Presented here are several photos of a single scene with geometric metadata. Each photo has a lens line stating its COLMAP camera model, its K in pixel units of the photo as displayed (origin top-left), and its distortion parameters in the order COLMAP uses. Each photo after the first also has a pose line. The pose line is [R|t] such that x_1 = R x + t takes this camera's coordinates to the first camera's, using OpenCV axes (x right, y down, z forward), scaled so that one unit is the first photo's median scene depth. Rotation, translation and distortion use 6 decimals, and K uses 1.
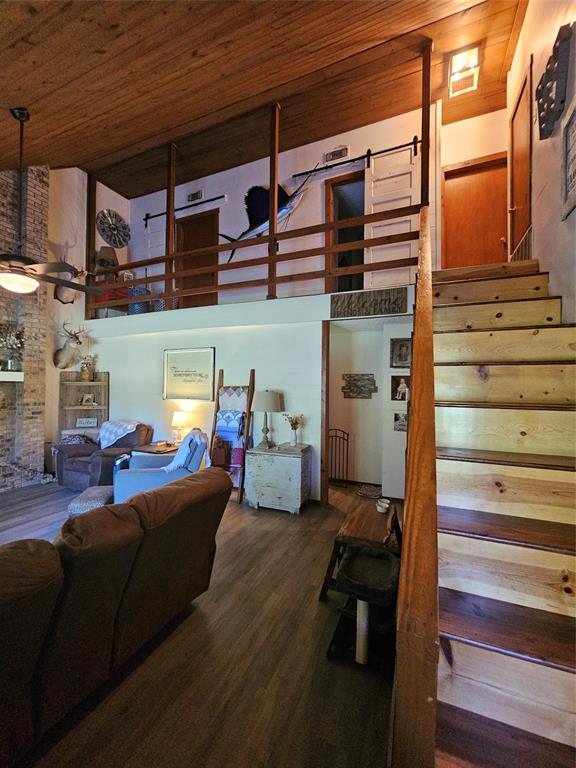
lens RADIAL K [[314.8, 0, 290.7], [0, 314.8, 386.0], [0, 0, 1]] dist [0.000066, 0.000212]
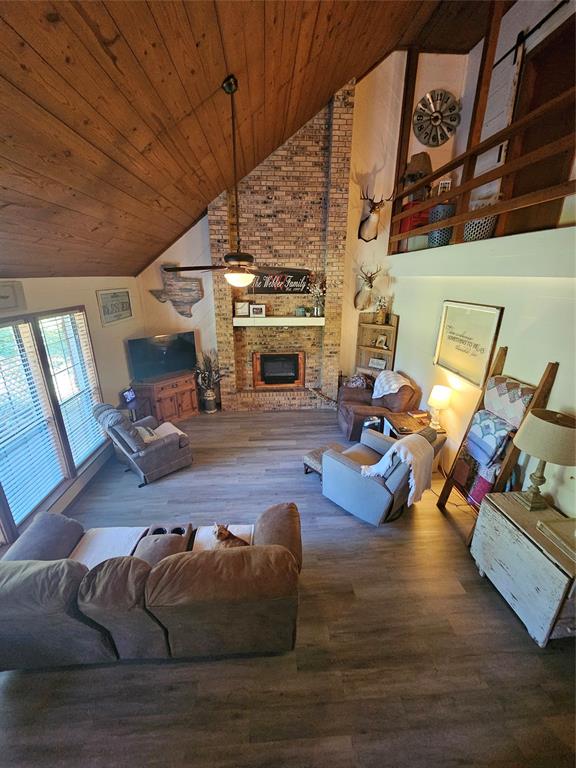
lens RADIAL K [[314.8, 0, 286.6], [0, 314.8, 384.7], [0, 0, 1]] dist [0.000066, 0.000212]
pose [[0.444922, 0.290825, -0.847033, 0.129762], [0.002064, 0.945468, 0.325707, -0.177787], [0.895567, -0.146663, 0.420059, 0.335923]]
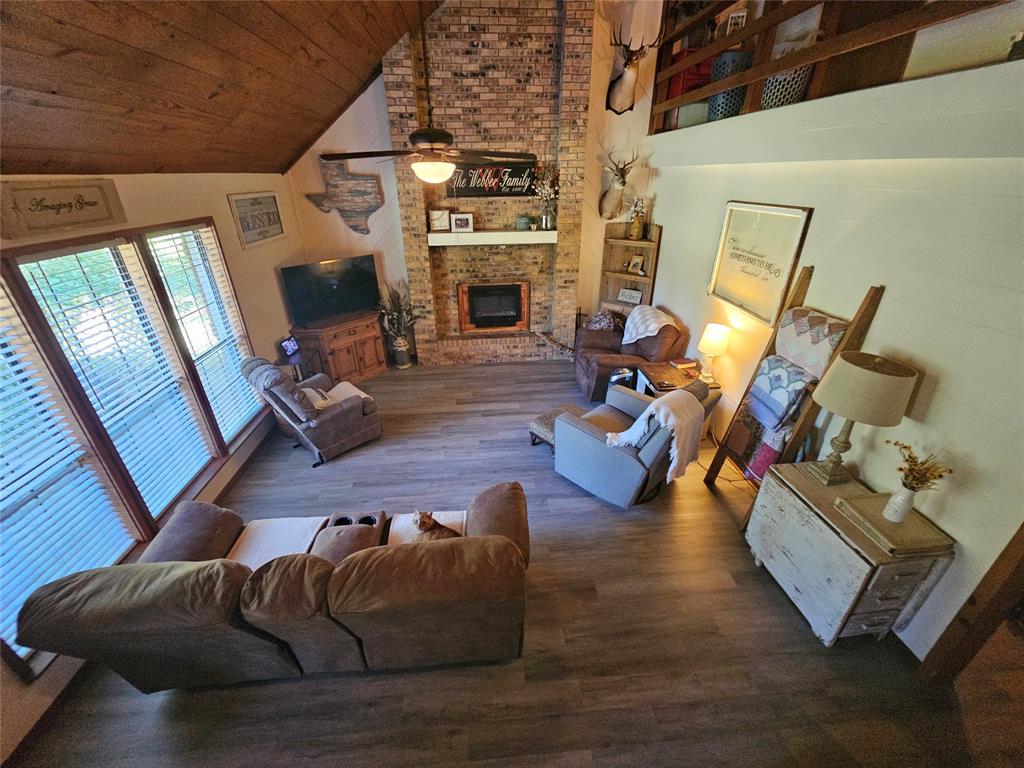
lens RADIAL K [[419.8, 0, 510.7], [0, 419.8, 390.7], [0, 0, 1]] dist [0.000066, 0.000212]
pose [[0.460595, 0.399091, -0.792829, 0.118158], [0.015524, 0.889459, 0.456751, -0.165865], [0.887474, -0.222685, 0.403485, 0.341873]]
